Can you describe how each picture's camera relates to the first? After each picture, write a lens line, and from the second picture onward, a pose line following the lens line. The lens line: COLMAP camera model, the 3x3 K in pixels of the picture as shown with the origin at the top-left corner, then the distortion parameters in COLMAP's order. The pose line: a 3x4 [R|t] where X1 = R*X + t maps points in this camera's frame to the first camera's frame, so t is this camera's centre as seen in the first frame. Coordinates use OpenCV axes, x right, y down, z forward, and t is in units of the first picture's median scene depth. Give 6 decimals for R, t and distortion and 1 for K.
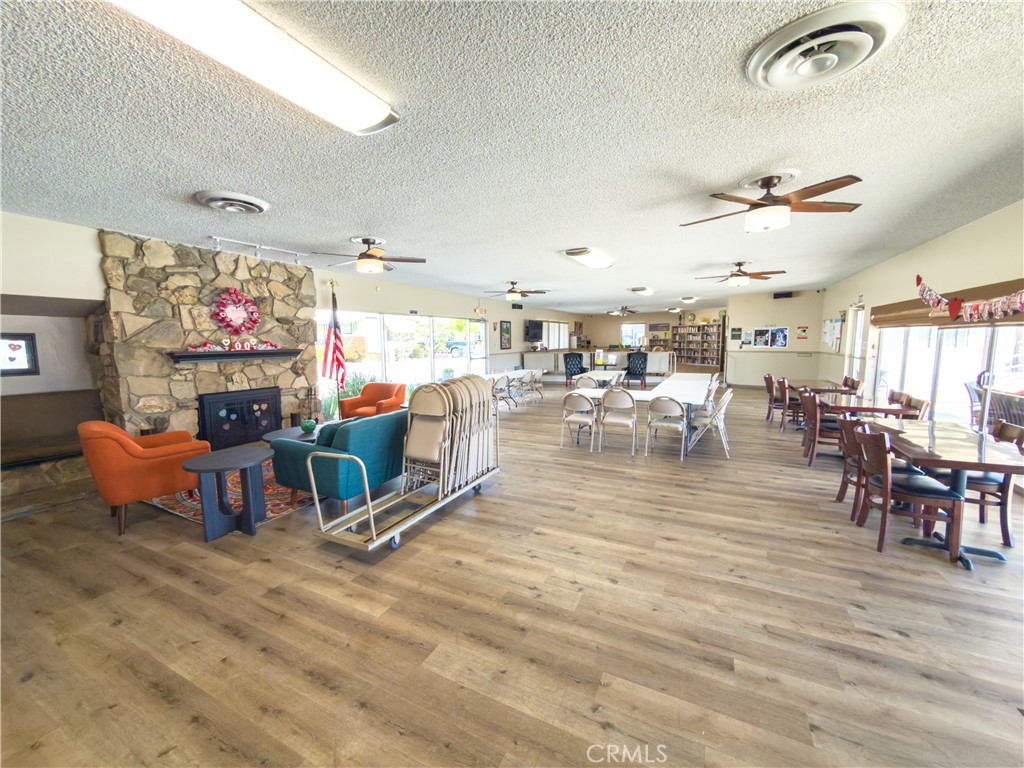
lens RADIAL K [[407.8, 0, 512.0], [0, 407.8, 384.0], [0, 0, 1]] dist [-0.001087, -0.000235]
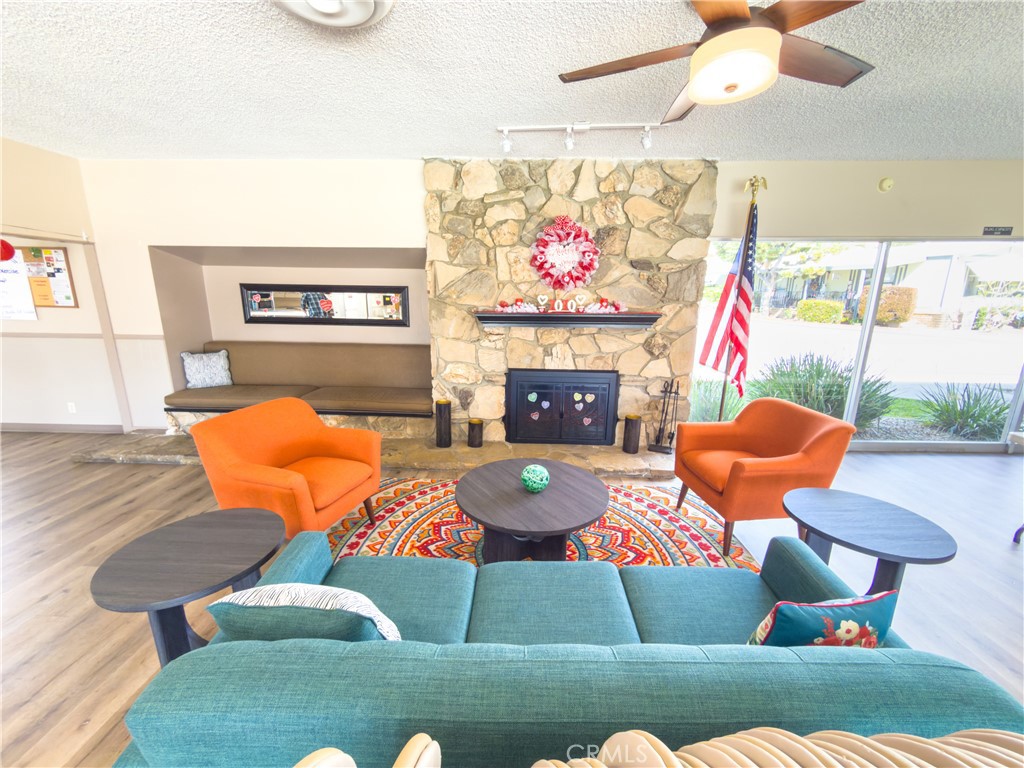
lens RADIAL K [[407.8, 0, 512.0], [0, 407.8, 384.0], [0, 0, 1]] dist [-0.001087, -0.000235]
pose [[0.410843, 0.216326, -0.885670, -0.081763], [-0.108920, 0.976131, 0.187896, -0.086971], [0.905176, 0.019271, 0.424599, 0.663359]]
